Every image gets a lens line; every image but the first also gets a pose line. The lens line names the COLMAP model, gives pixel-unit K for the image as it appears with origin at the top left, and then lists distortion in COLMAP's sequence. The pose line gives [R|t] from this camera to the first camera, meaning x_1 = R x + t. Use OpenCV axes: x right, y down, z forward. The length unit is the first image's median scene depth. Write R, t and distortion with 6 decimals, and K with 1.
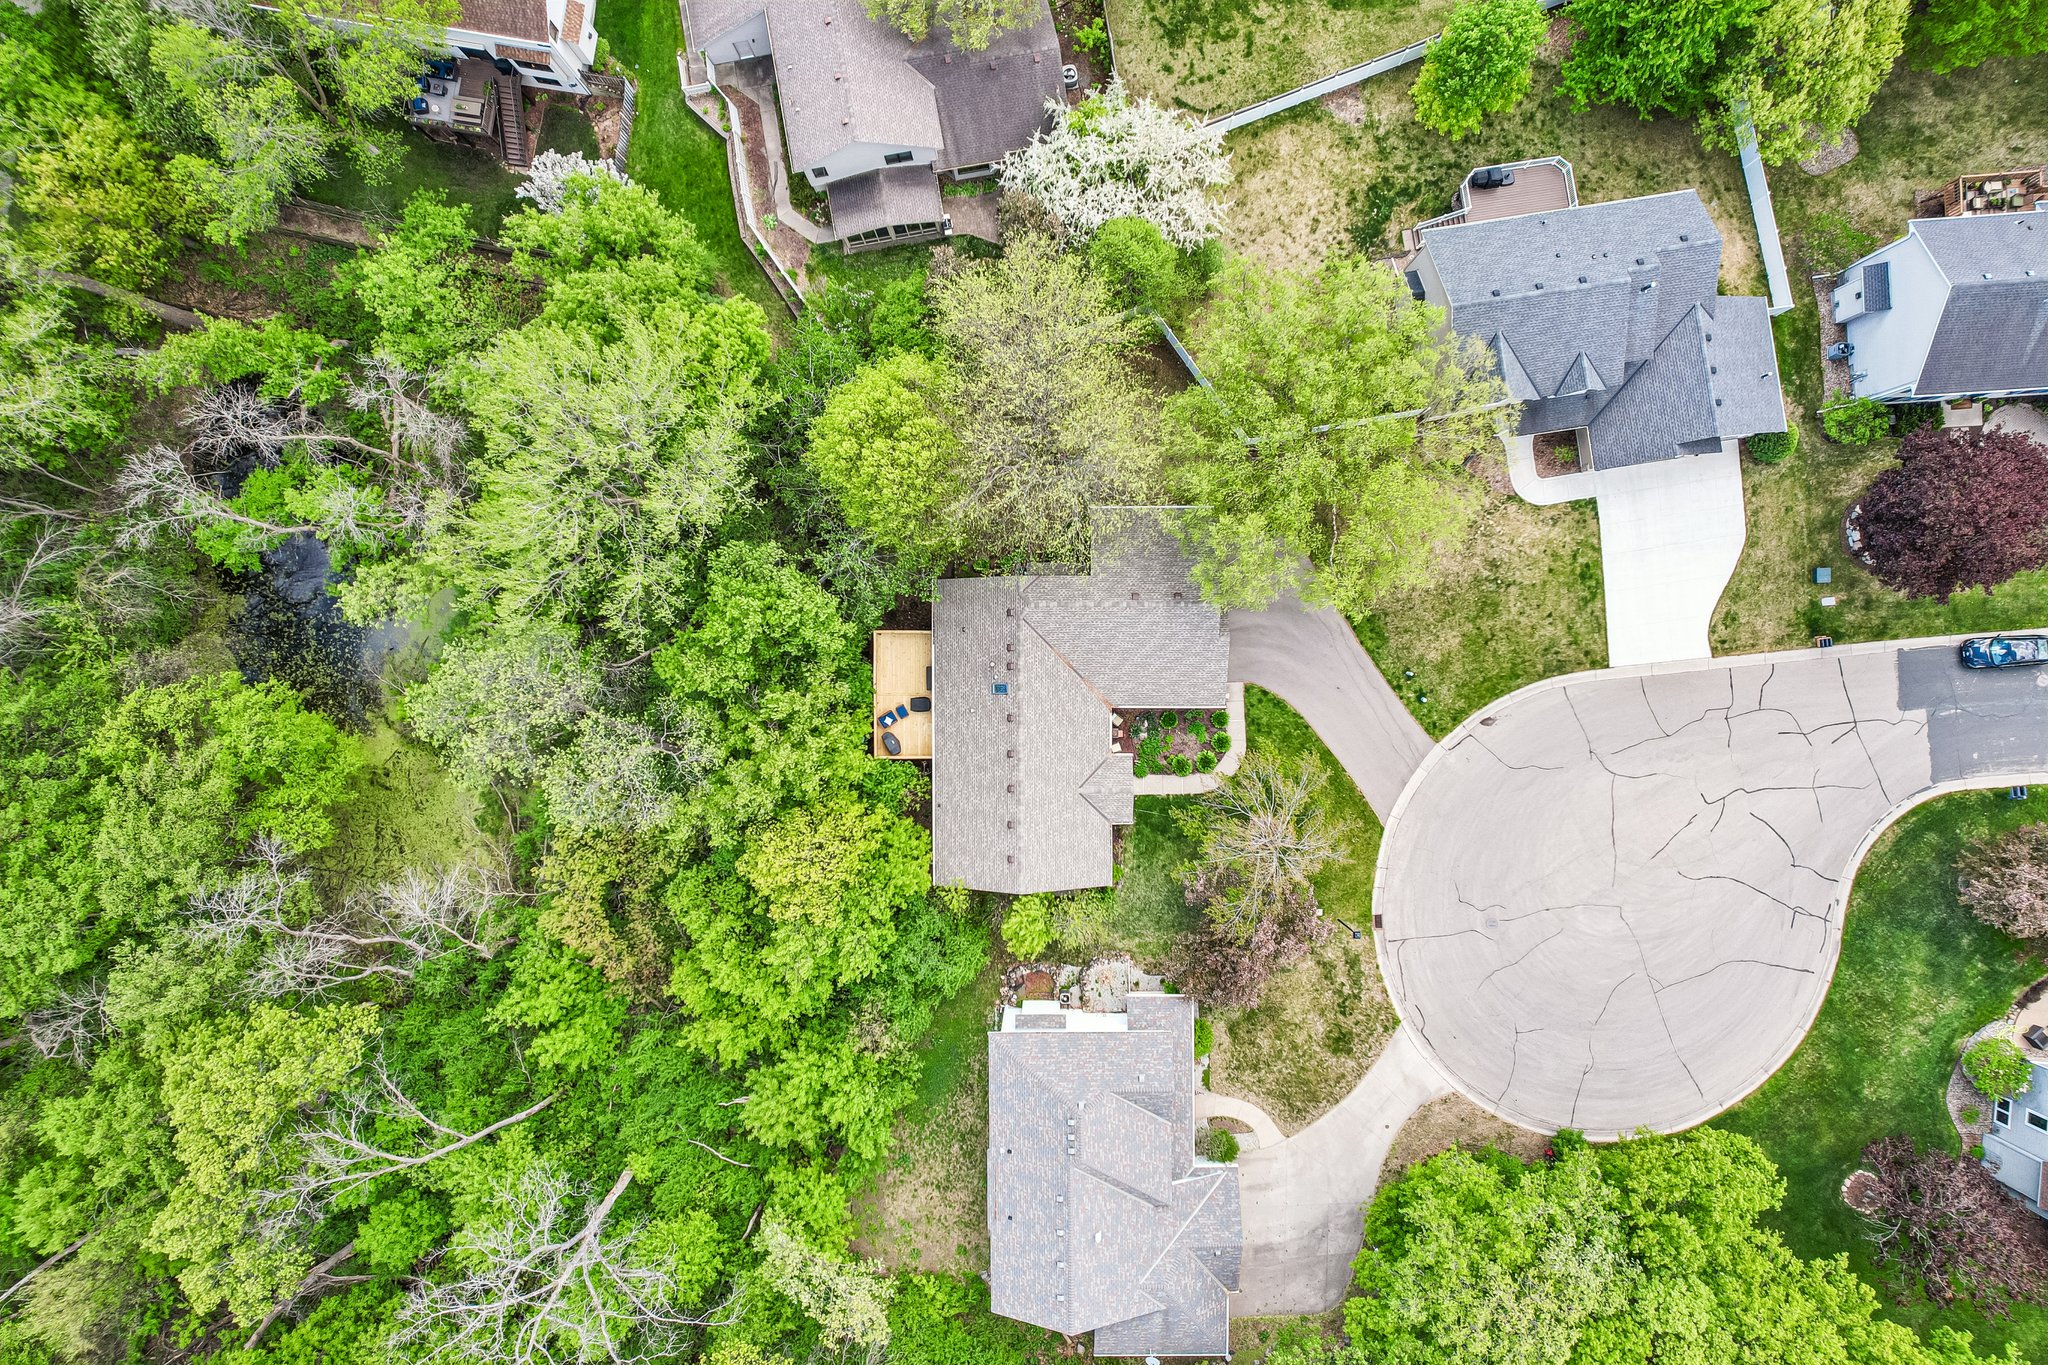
lens RADIAL K [[1331.0, 0, 1039.4], [0, 1331.0, 683.5], [0, 0, 1]] dist [-0.101274, 0.090302]
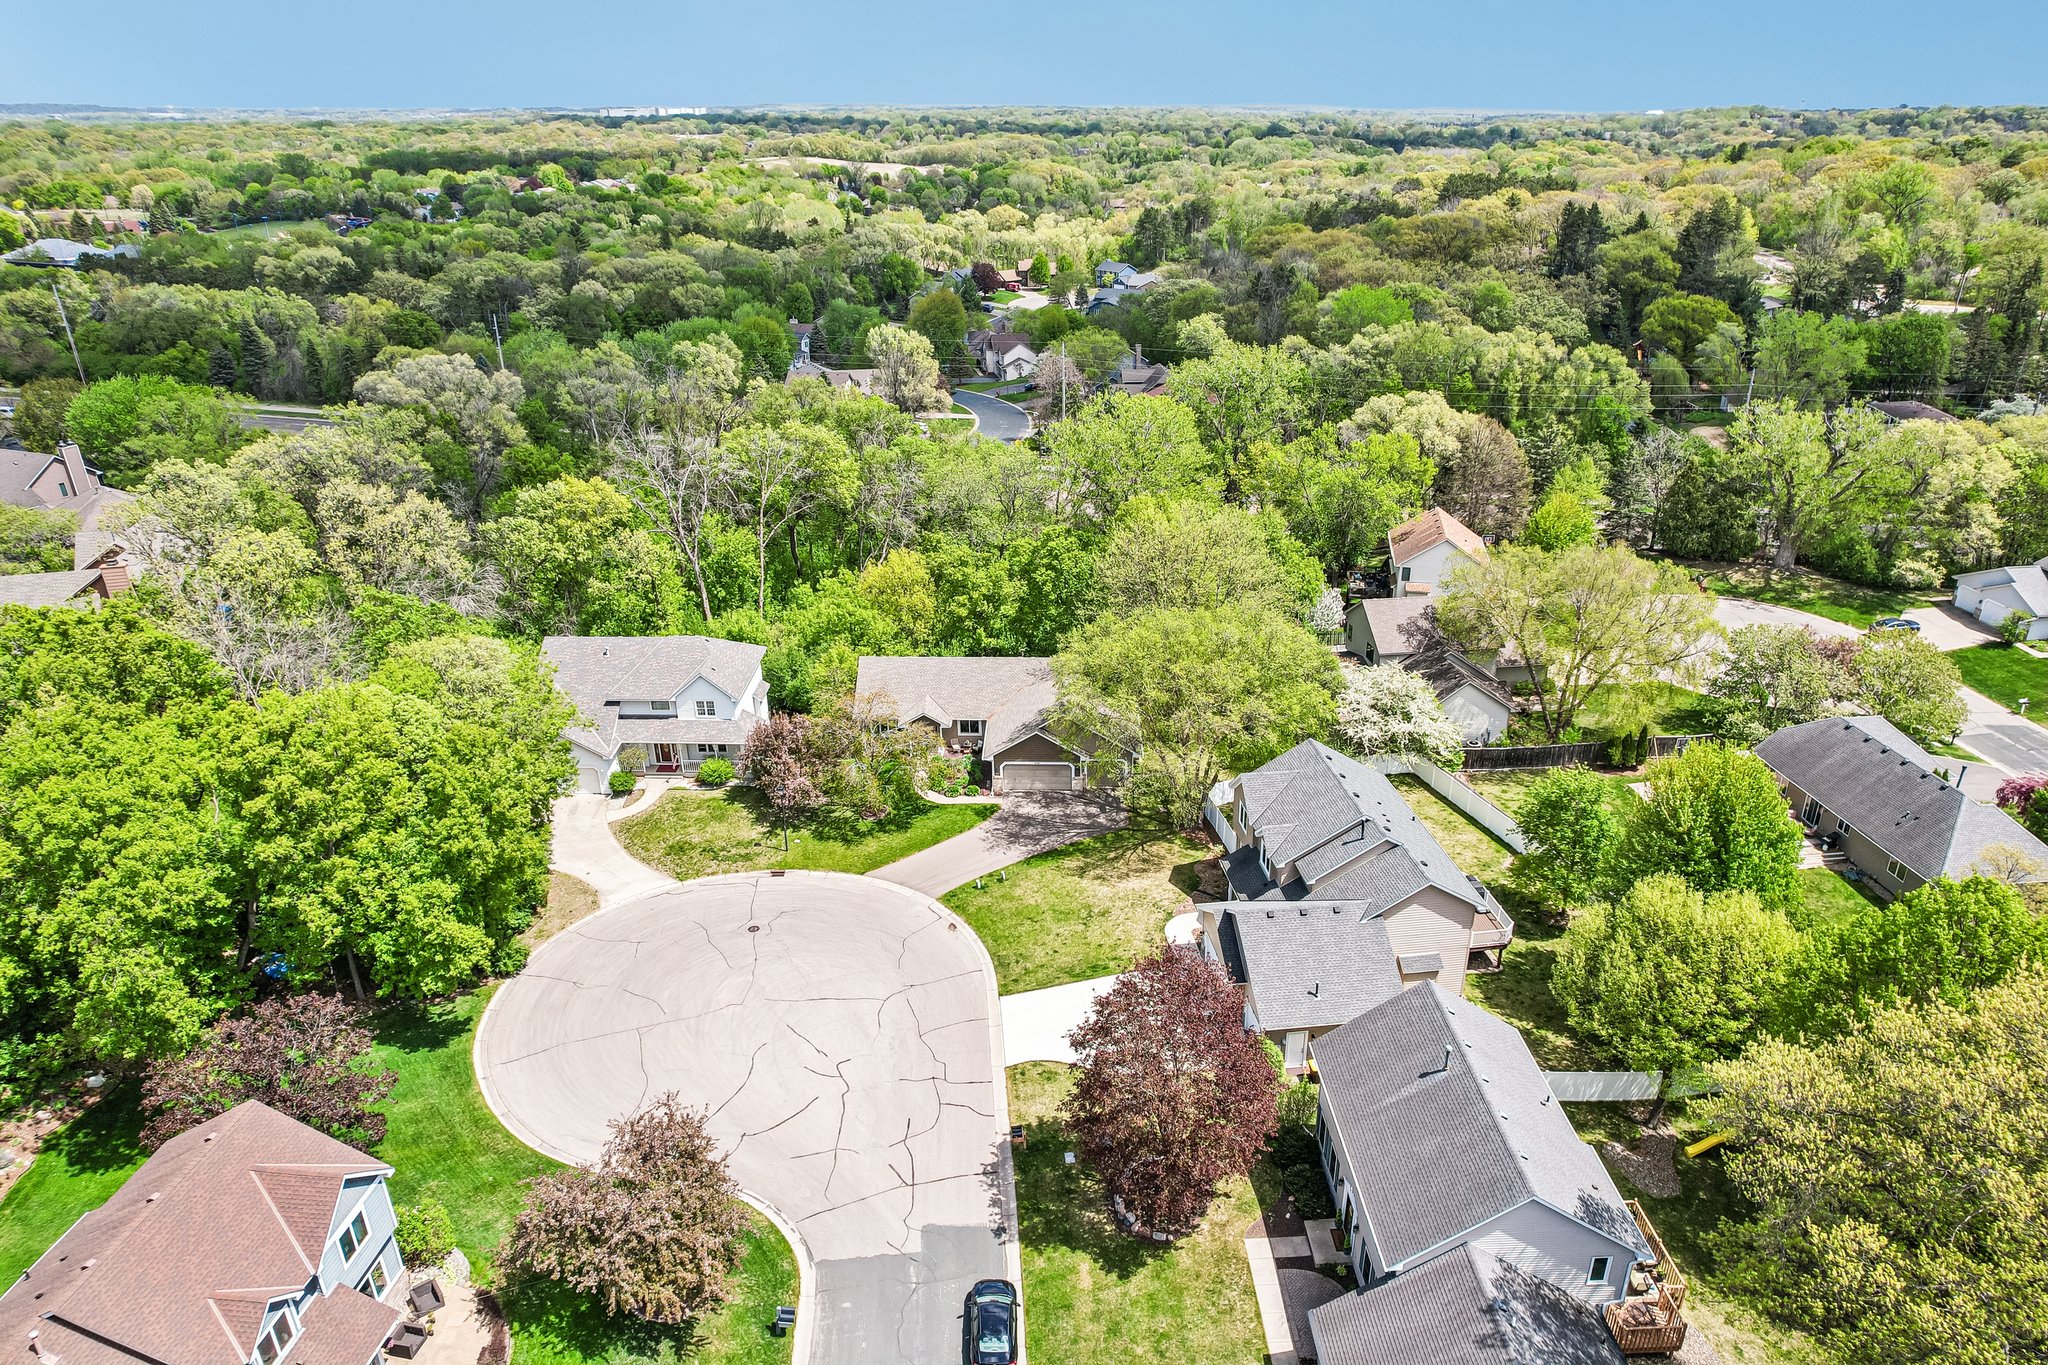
lens RADIAL K [[1331.0, 0, 1039.4], [0, 1331.0, 683.5], [0, 0, 1]] dist [-0.101274, 0.090302]
pose [[-0.021816, 0.421122, -0.906742, 1.197433], [-0.999554, -0.027707, 0.011181, -0.045080], [-0.020414, 0.906581, 0.421538, 0.393392]]
